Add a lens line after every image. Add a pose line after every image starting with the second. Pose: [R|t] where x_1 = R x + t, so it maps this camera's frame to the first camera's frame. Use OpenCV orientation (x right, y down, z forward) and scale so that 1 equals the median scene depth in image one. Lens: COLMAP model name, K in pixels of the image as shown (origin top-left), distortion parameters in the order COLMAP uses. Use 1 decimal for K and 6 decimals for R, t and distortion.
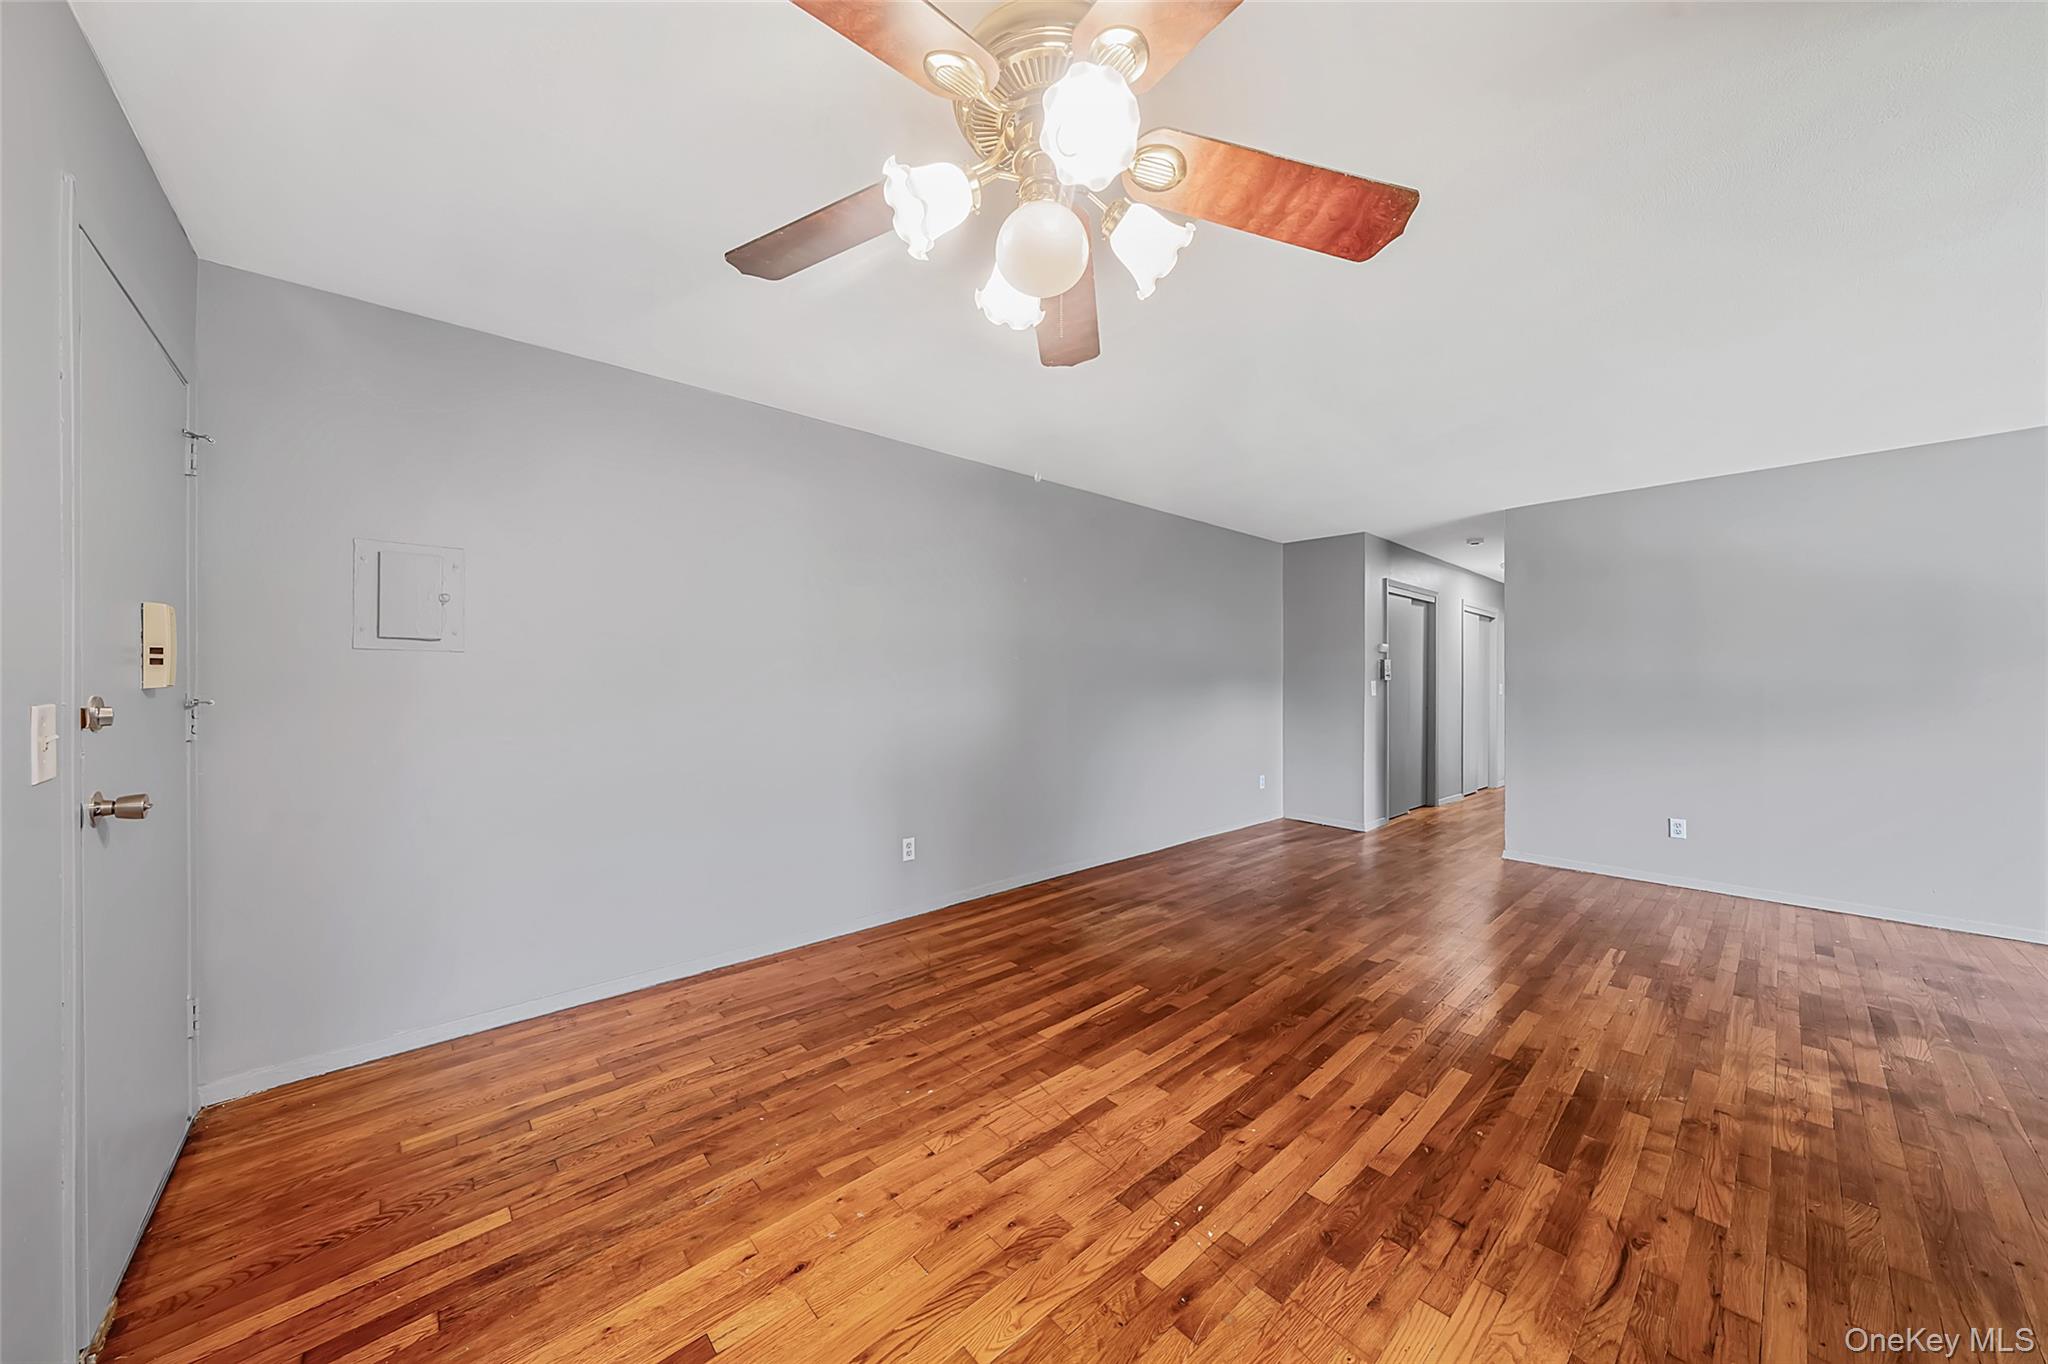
lens RADIAL K [[708.6, 0, 1018.2], [0, 708.6, 686.9], [0, 0, 1]] dist [-0.002280, -0.000262]
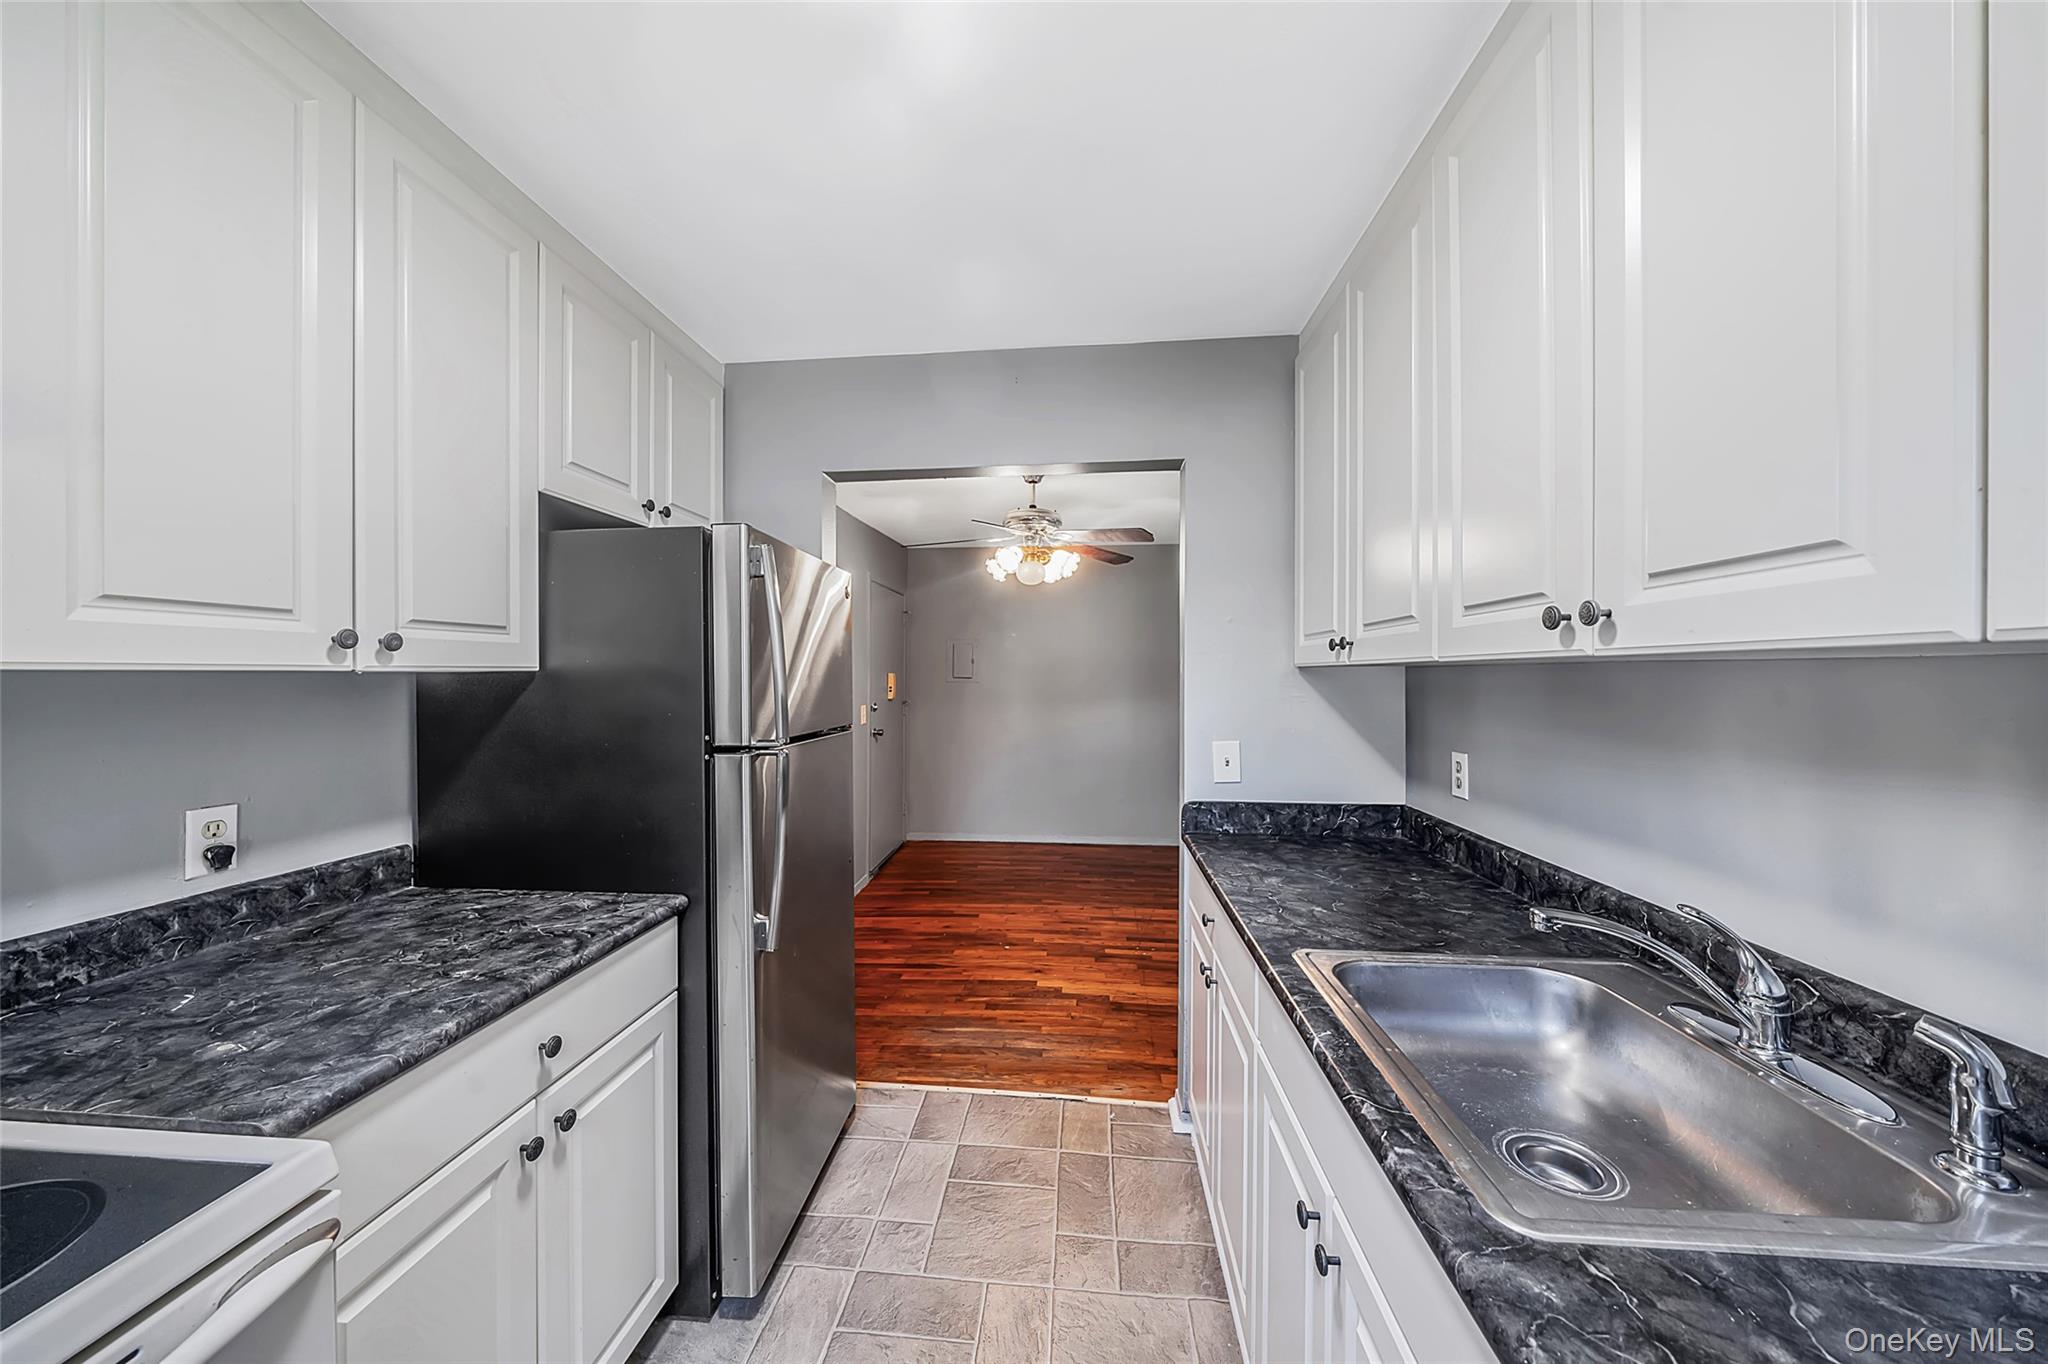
lens RADIAL K [[722.4, 0, 1009.2], [0, 722.4, 678.8], [0, 0, 1]] dist [-0.001792, -0.000284]
pose [[0.667598, 0.005162, -0.744504, 1.144145], [-0.005062, 0.999984, 0.002394, -0.075379], [0.744505, 0.002170, 0.667614, -0.585636]]
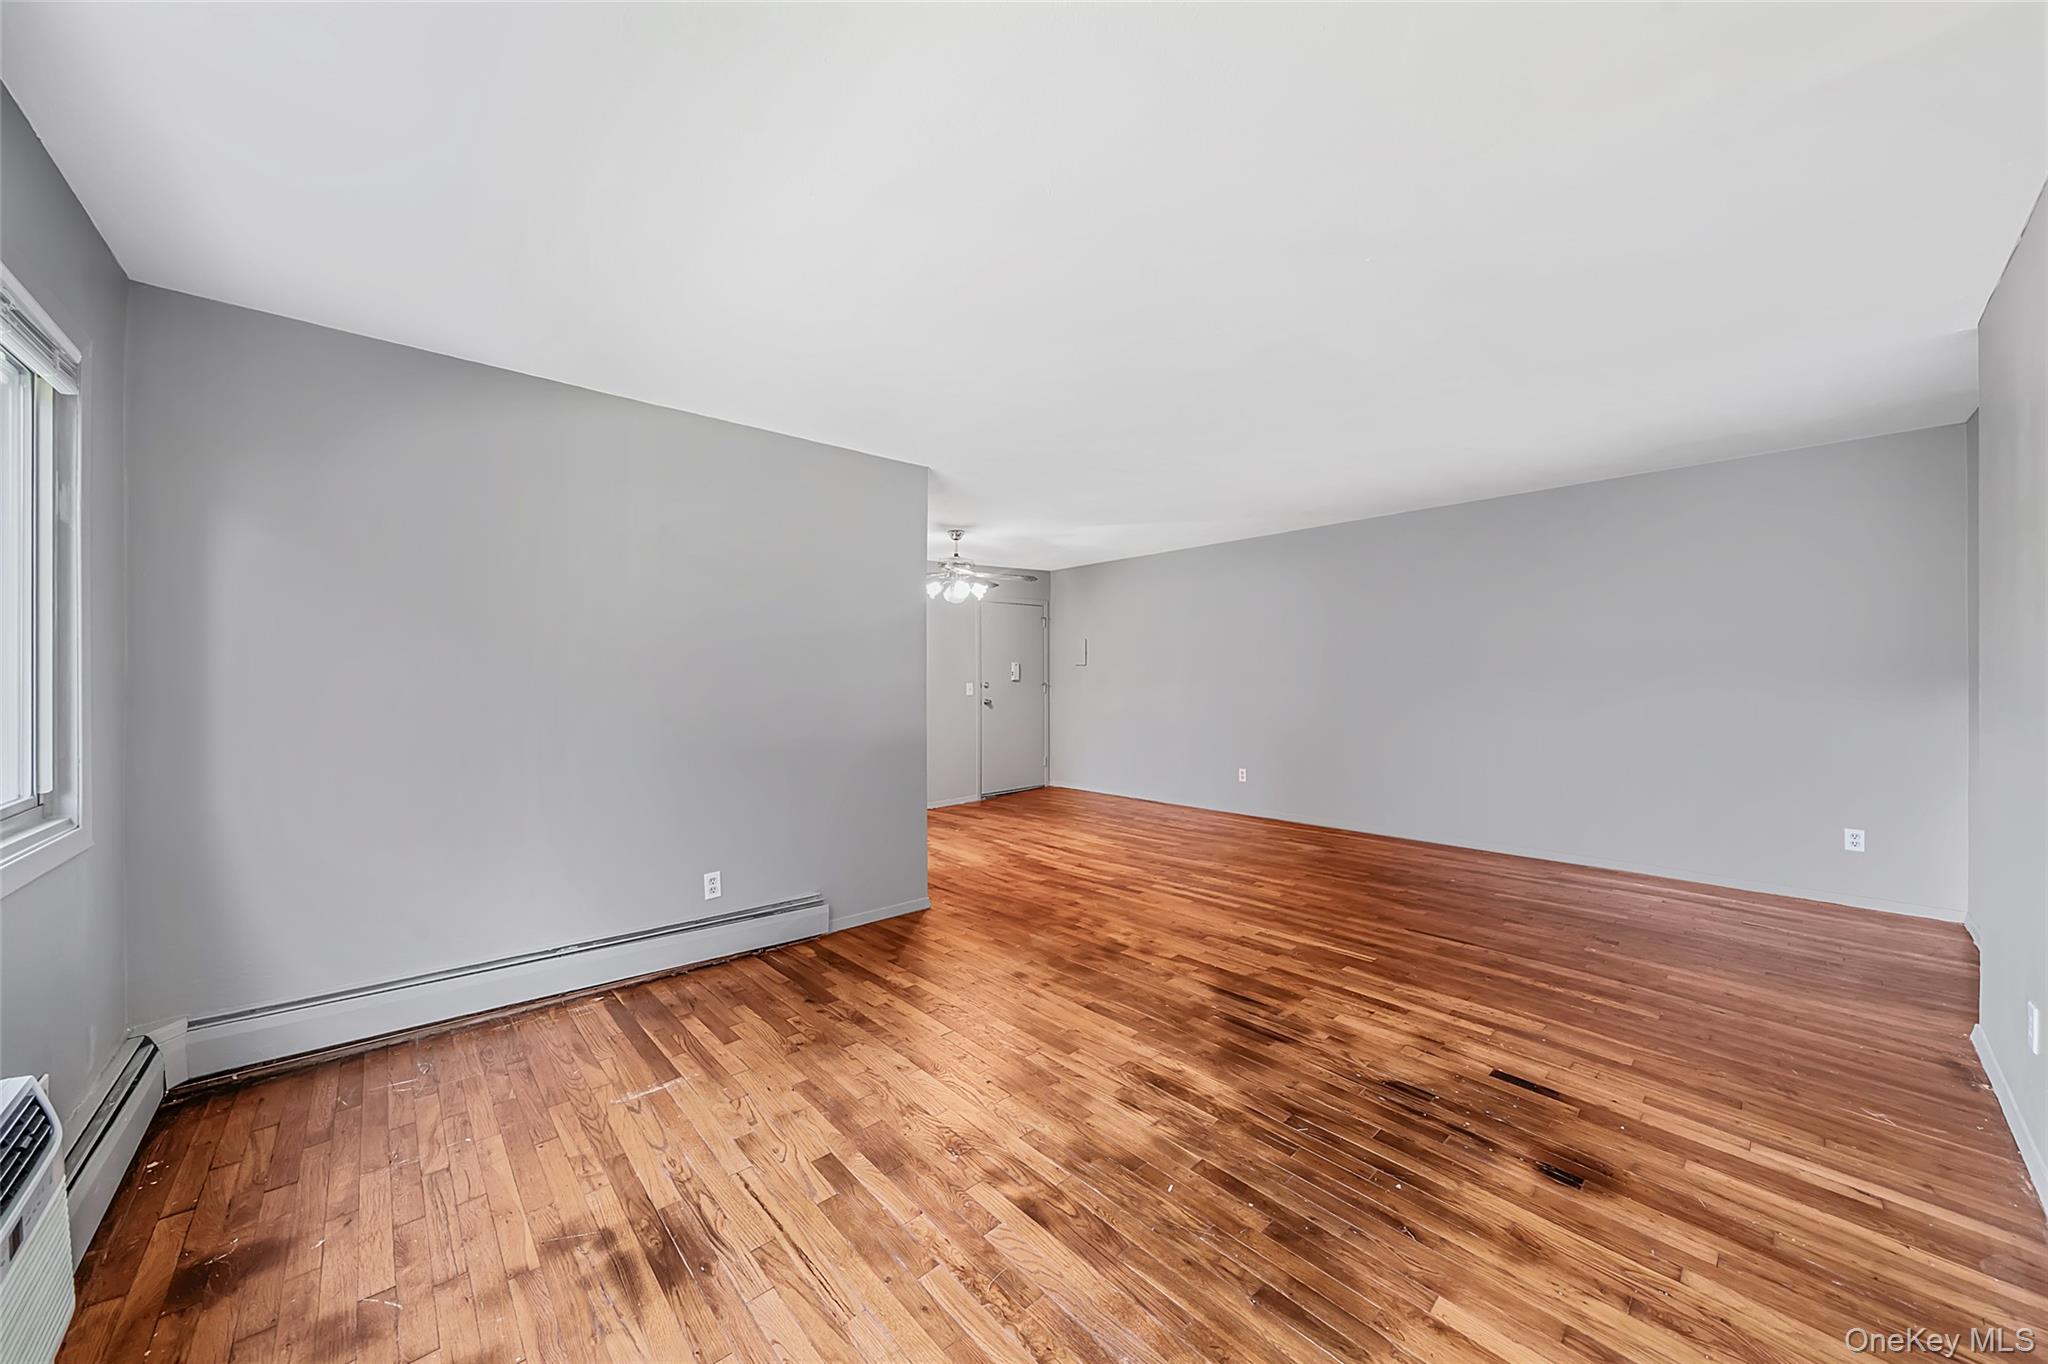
lens RADIAL K [[722.4, 0, 1009.2], [0, 722.4, 678.8], [0, 0, 1]] dist [-0.001792, -0.000284]
pose [[-0.016364, 0.002475, -0.999863, 2.497994], [0.000596, 0.999997, 0.002466, -0.019399], [0.999866, -0.000555, -0.016366, 0.705397]]
